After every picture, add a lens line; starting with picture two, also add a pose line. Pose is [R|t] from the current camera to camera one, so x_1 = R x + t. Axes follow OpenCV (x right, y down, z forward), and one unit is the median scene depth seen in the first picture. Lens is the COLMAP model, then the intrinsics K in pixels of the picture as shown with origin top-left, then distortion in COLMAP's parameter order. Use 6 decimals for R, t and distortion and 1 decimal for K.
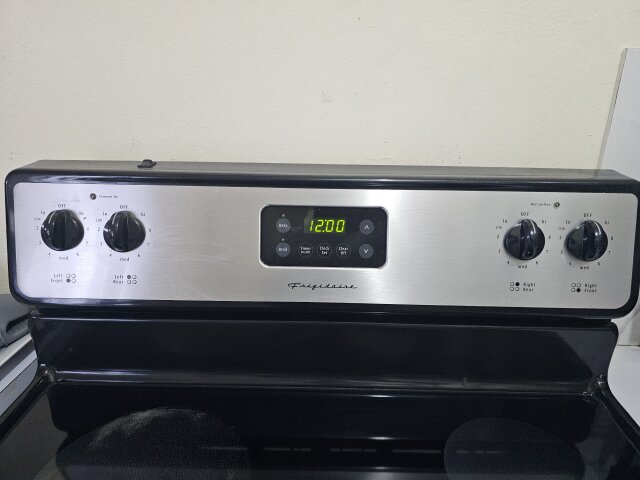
lens RADIAL K [[434.6, 0, 320.0], [0, 434.6, 240.0], [0, 0, 1]] dist [0.052876, -0.056371]
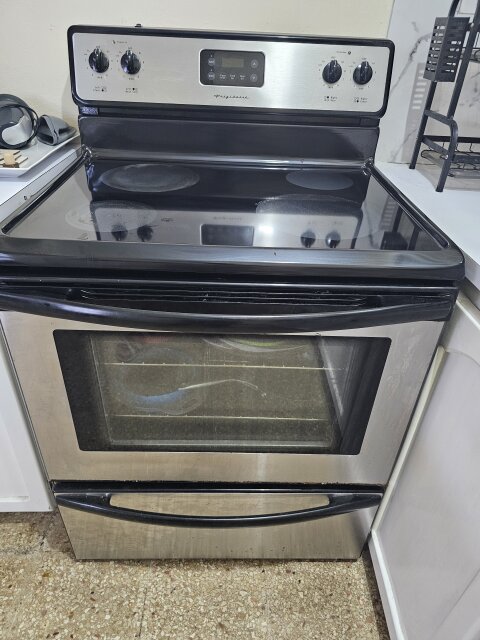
lens RADIAL K [[434.6, 0, 240.0], [0, 434.6, 320.0], [0, 0, 1]] dist [0.052876, -0.056371]
pose [[0.999454, 0.008209, 0.032017, -0.011003], [-0.015428, 0.972536, 0.232239, 0.631019], [-0.029231, -0.232606, 0.972132, -1.184302]]
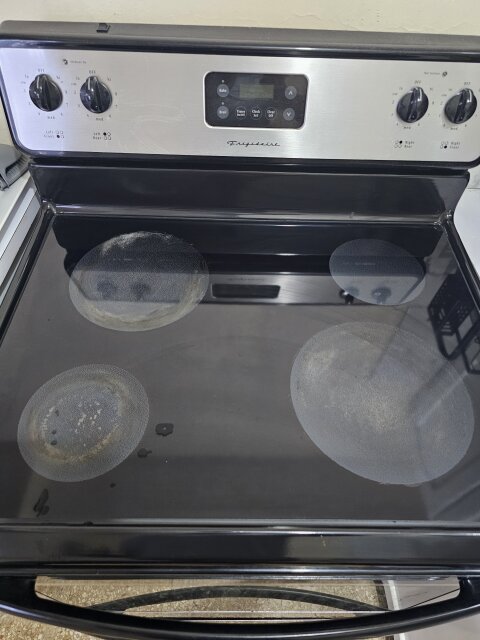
lens RADIAL K [[434.6, 0, 240.0], [0, 434.6, 320.0], [0, 0, 1]] dist [0.052876, -0.056371]
pose [[0.999886, 0.000911, 0.015092, -0.054489], [-0.008509, 0.859035, 0.511846, -0.111758], [-0.012498, -0.511915, 0.858945, -0.404365]]
